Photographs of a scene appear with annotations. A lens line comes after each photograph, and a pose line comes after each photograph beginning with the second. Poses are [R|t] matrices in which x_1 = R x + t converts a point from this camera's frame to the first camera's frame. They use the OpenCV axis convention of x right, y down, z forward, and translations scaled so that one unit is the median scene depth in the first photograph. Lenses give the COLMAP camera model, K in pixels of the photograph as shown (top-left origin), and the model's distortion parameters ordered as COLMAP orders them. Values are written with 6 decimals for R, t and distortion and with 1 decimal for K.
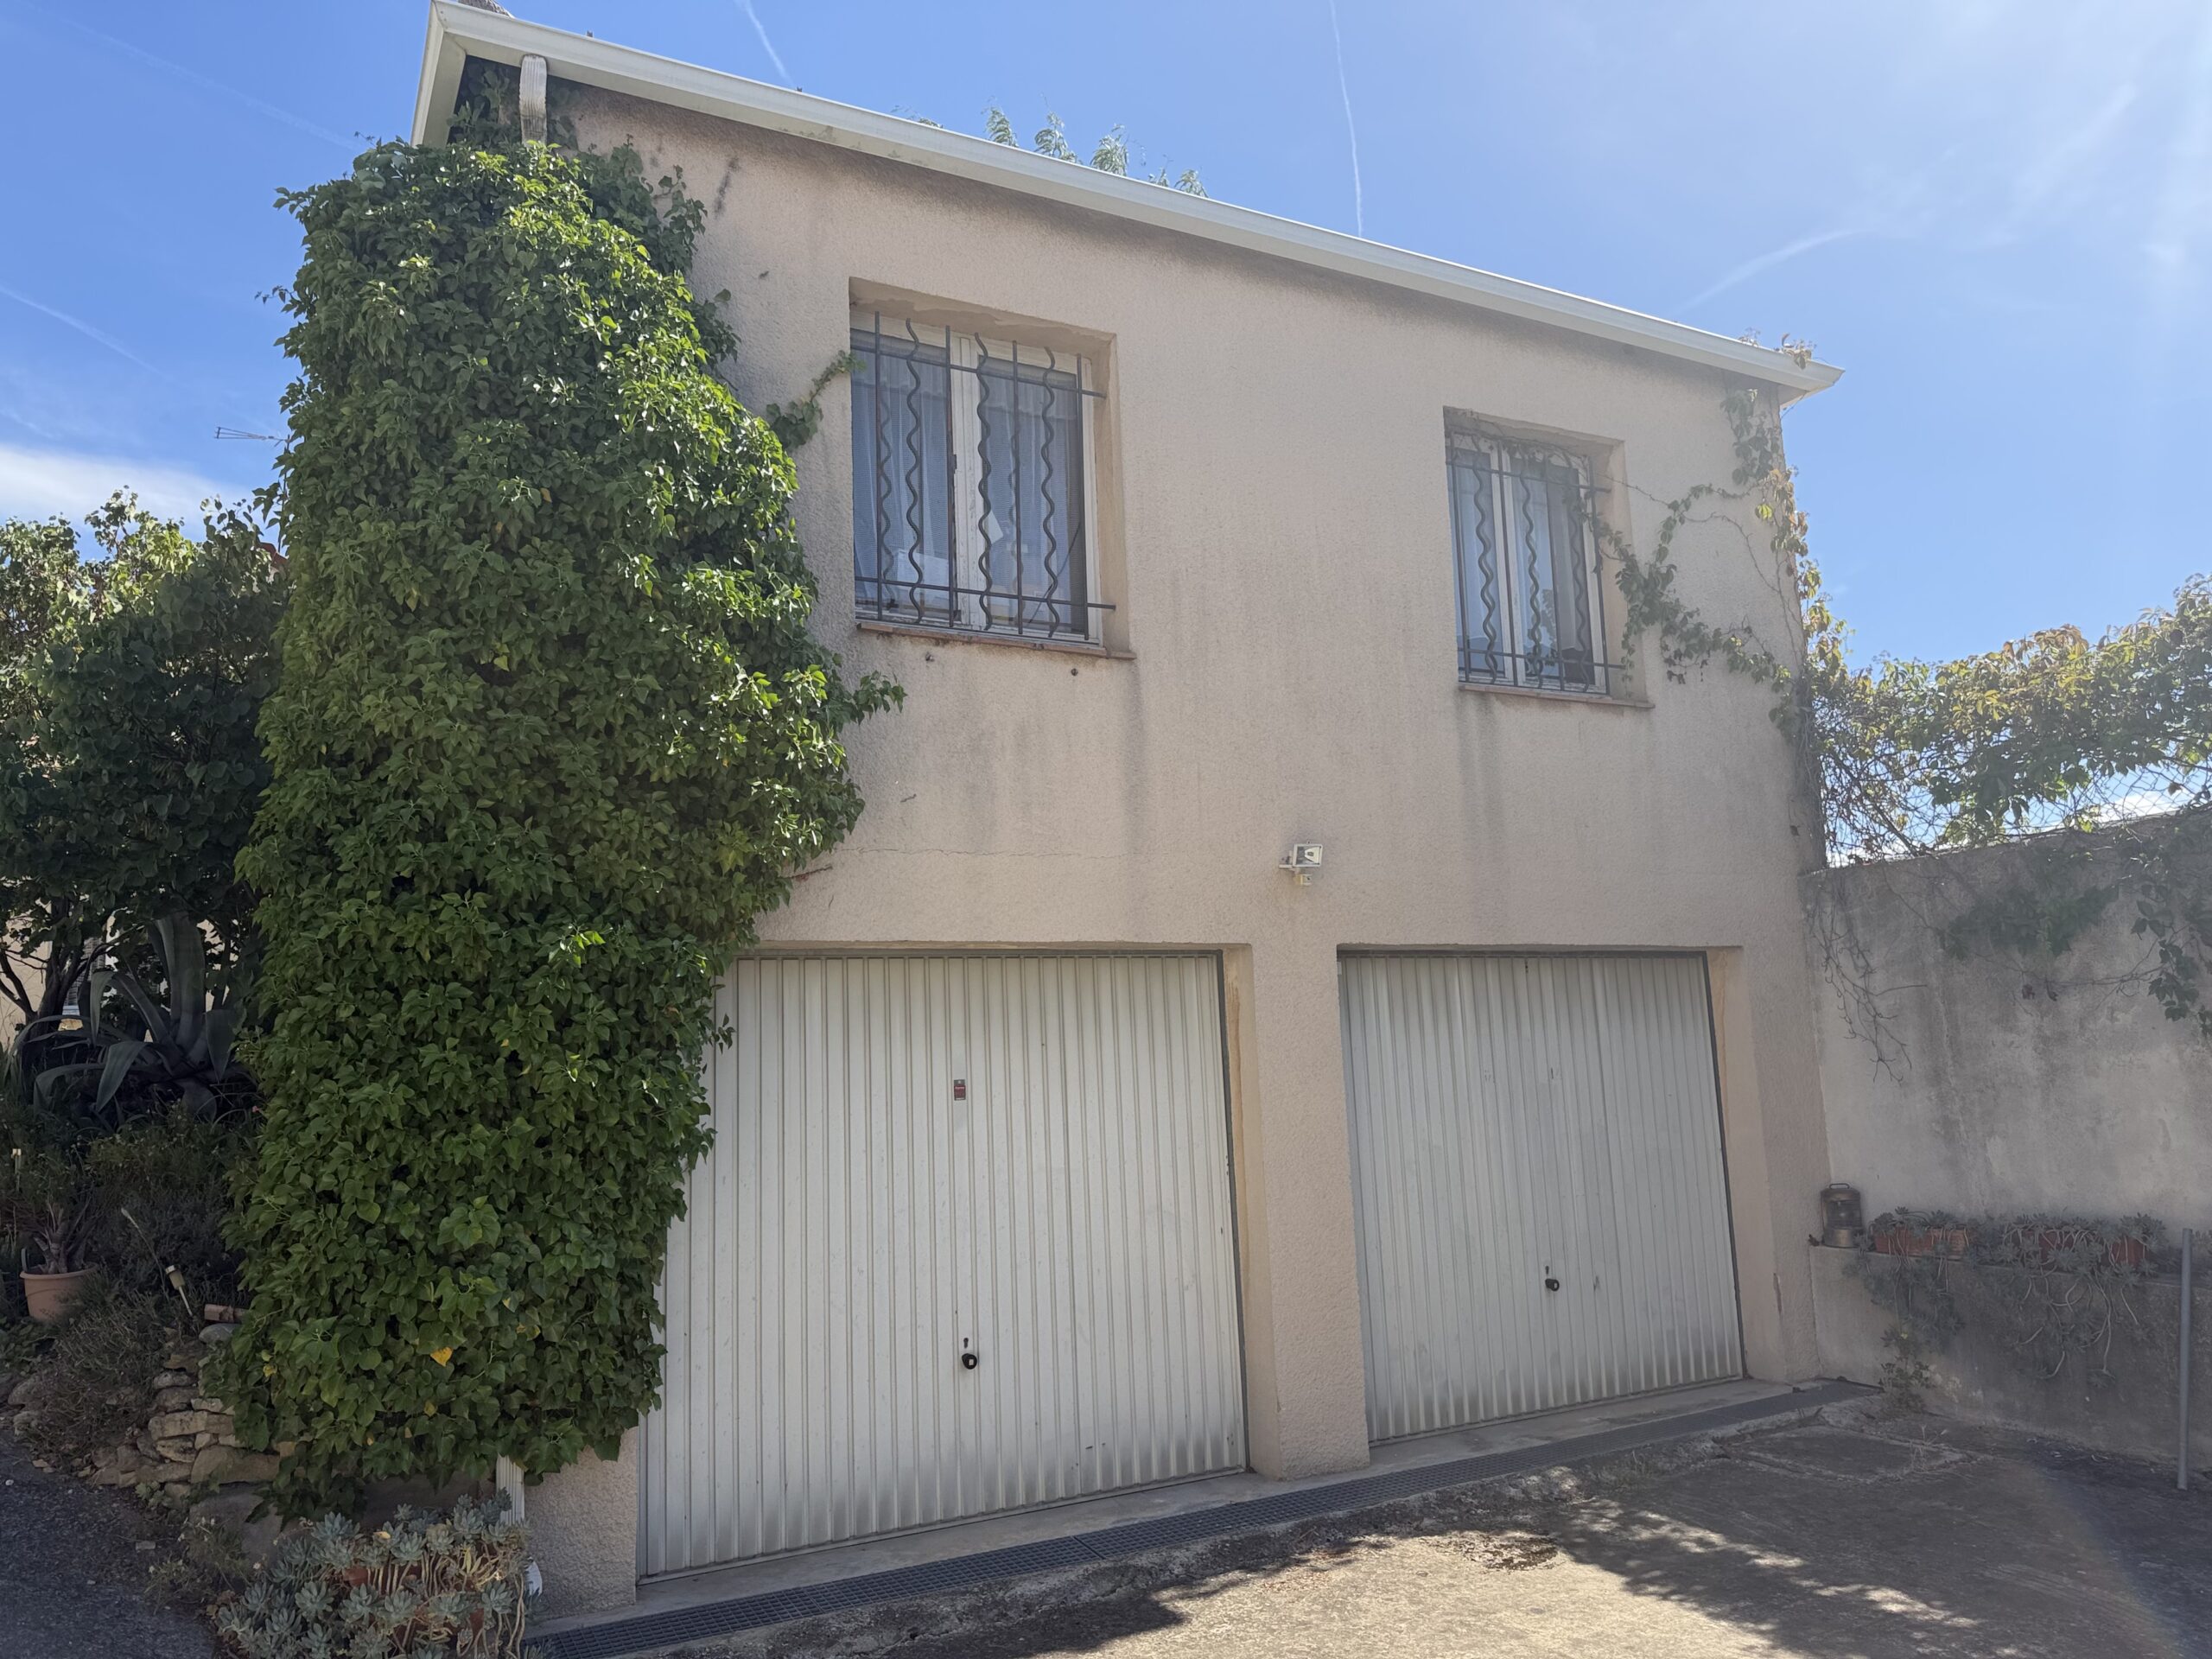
lens RADIAL K [[1533.1, 0, 1106.0], [0, 1533.1, 829.5], [0, 0, 1]] dist [0.033322, -0.003240]
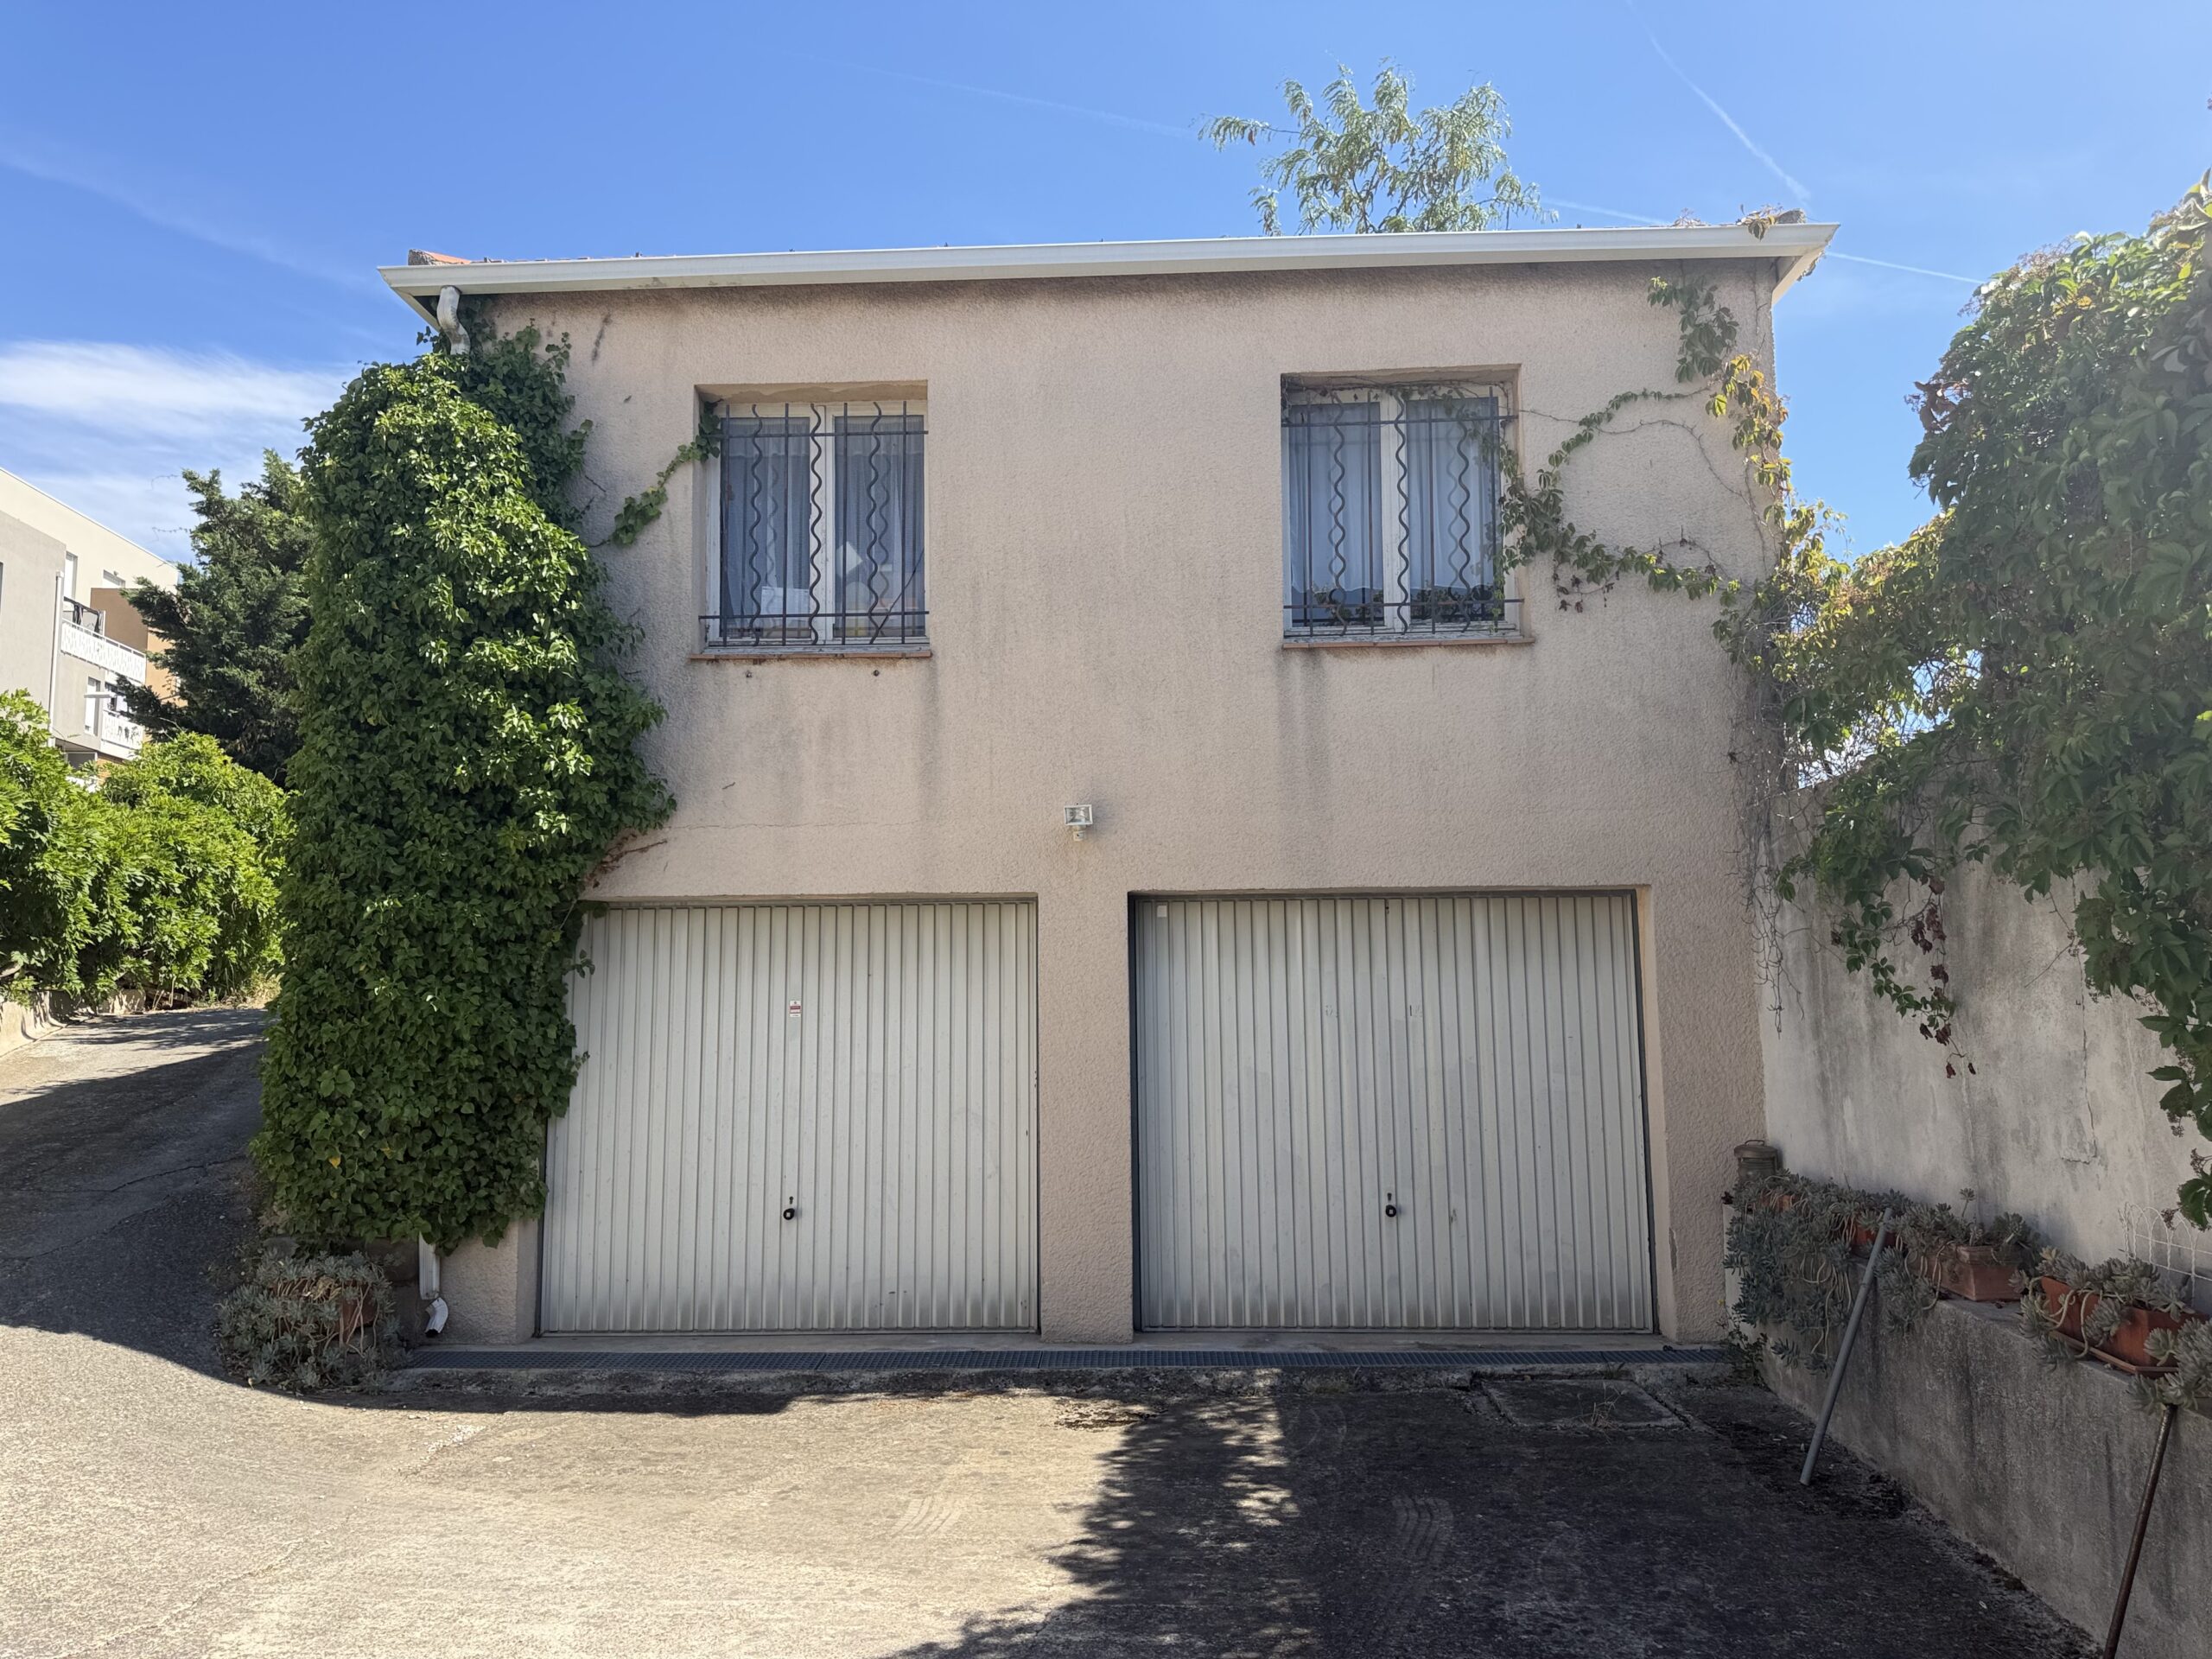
lens RADIAL K [[1526.4, 0, 1106.0], [0, 1526.4, 829.5], [0, 0, 1]] dist [0.048862, 0.000183]
pose [[0.865680, -0.025447, -0.499951, 0.711545], [0.052568, 0.997806, 0.040236, -0.016579], [0.497831, -0.061113, 0.865118, 0.023701]]
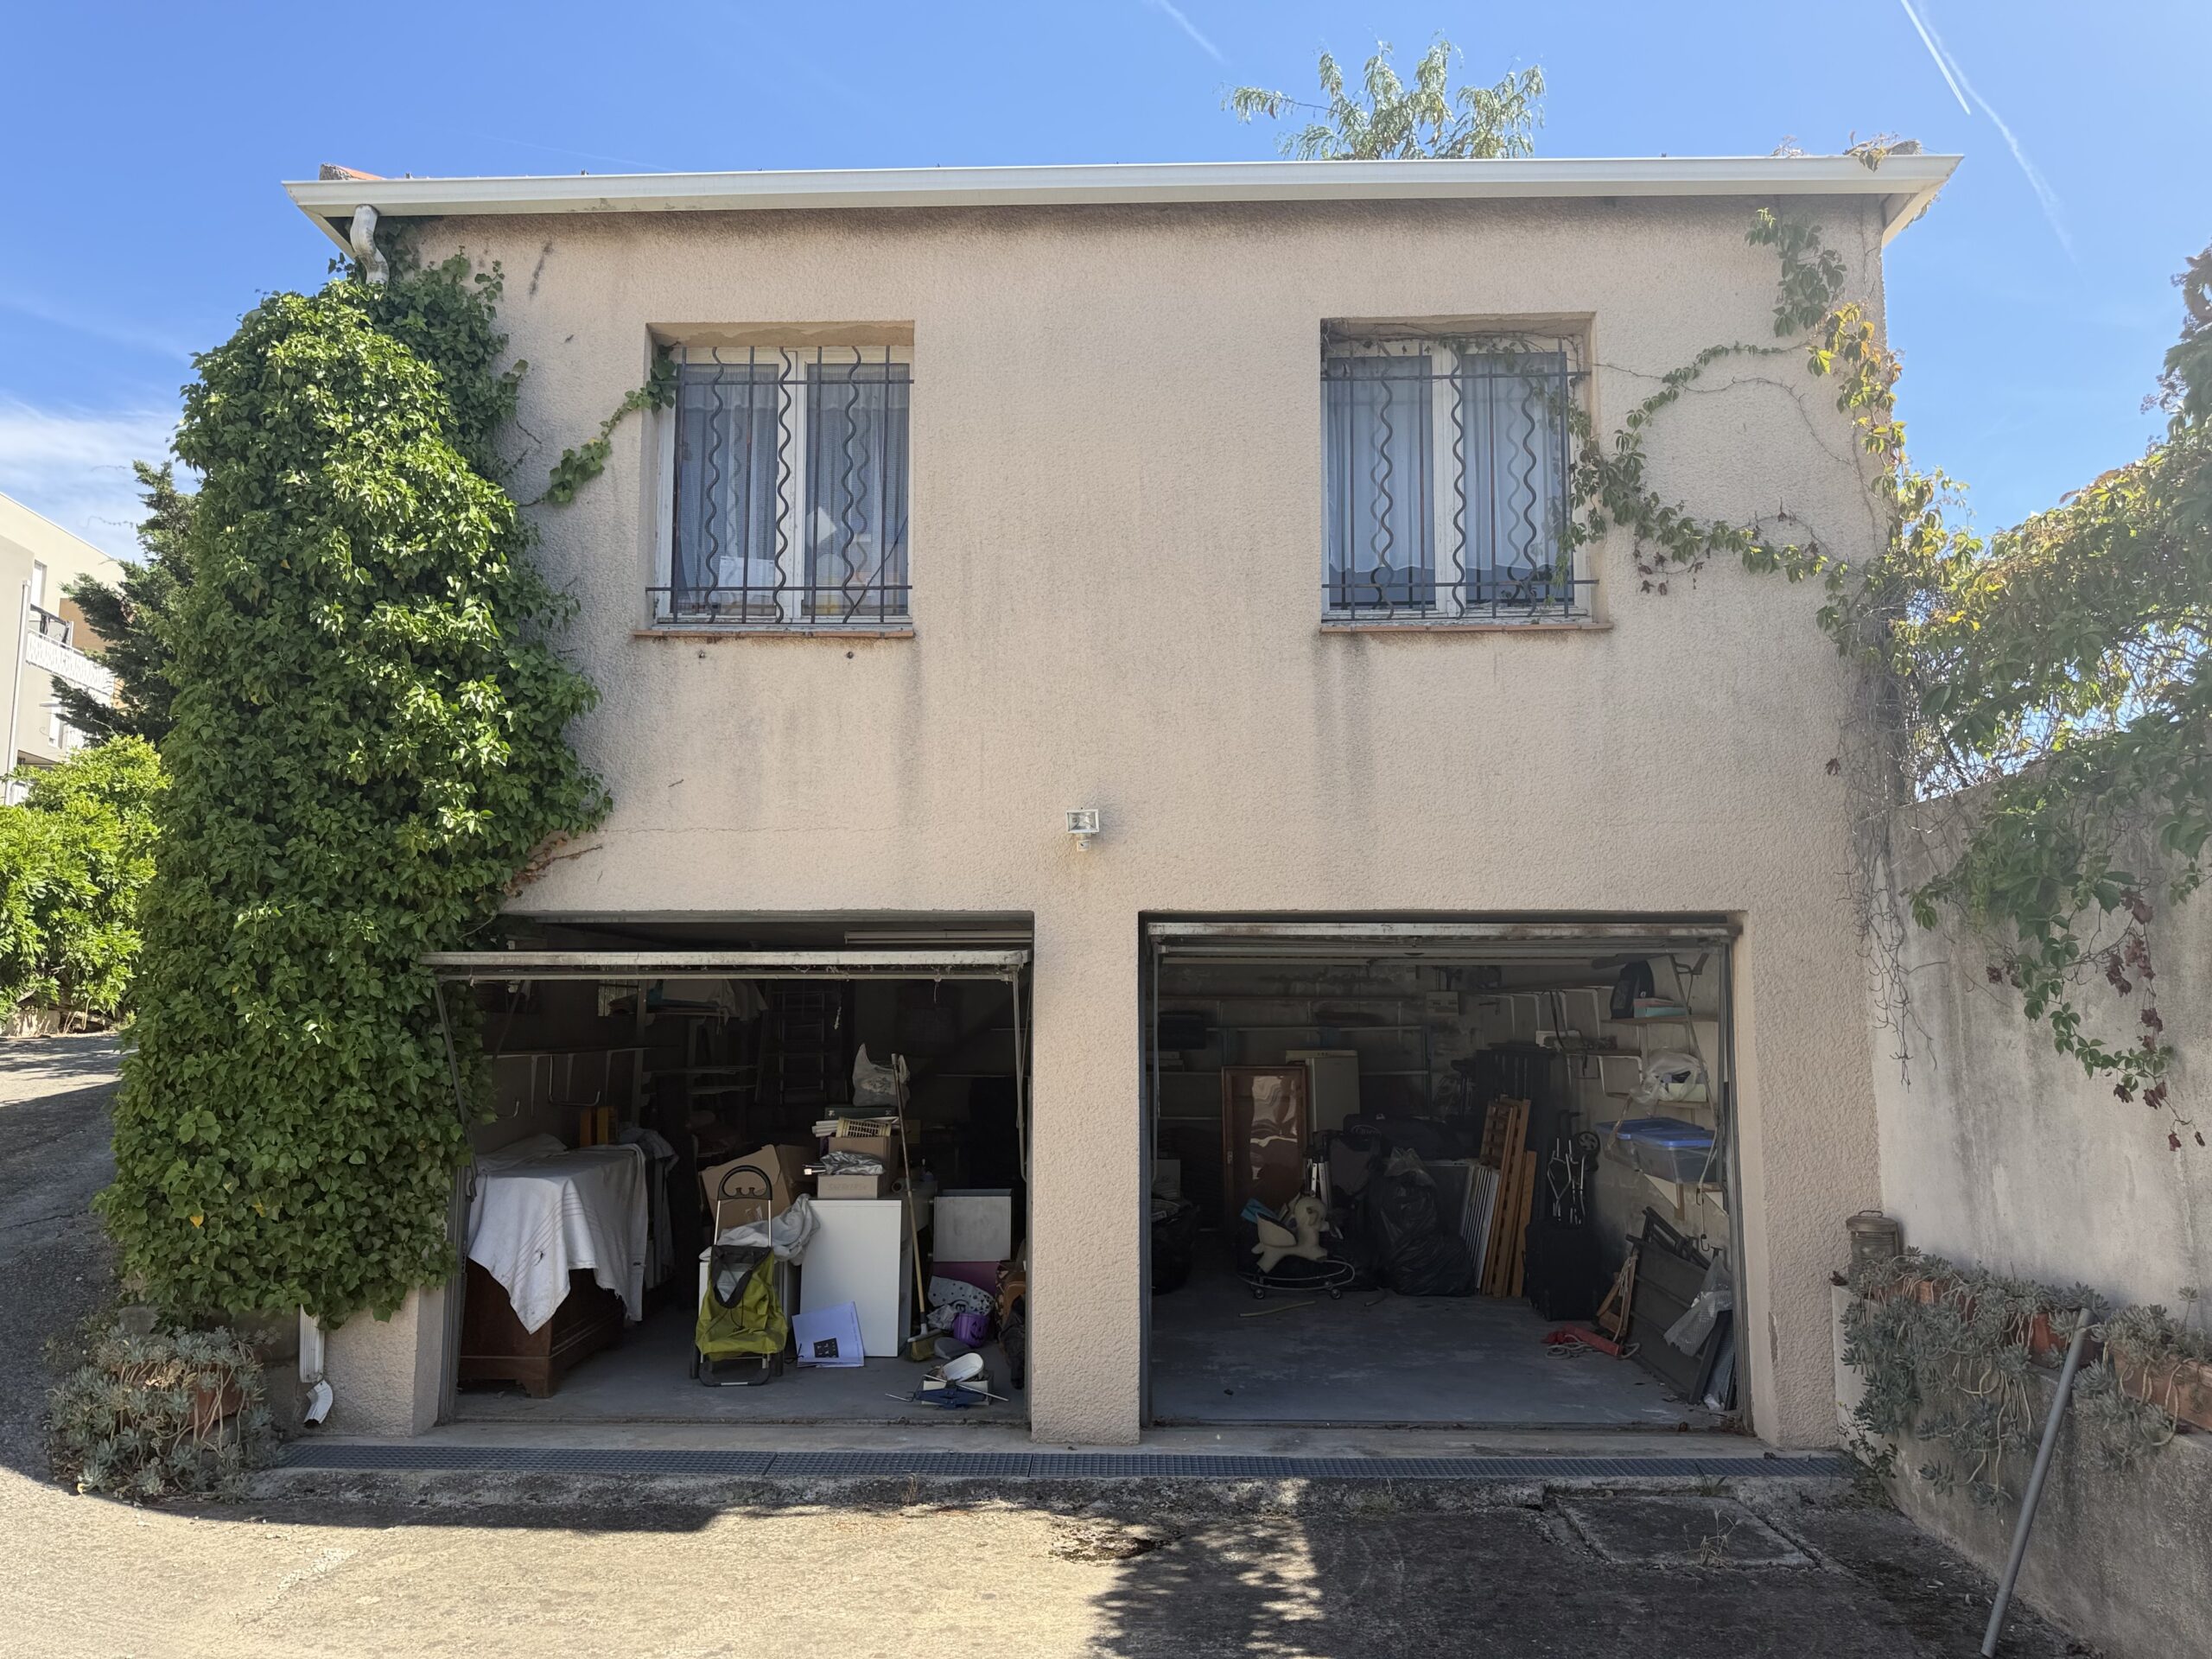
lens RADIAL K [[1533.1, 0, 1106.0], [0, 1533.1, 829.5], [0, 0, 1]] dist [0.033322, -0.003240]
pose [[0.870773, -0.024462, -0.491076, 0.620700], [0.039991, 0.998976, 0.021149, 0.002228], [0.490056, -0.038055, 0.870860, 0.150058]]
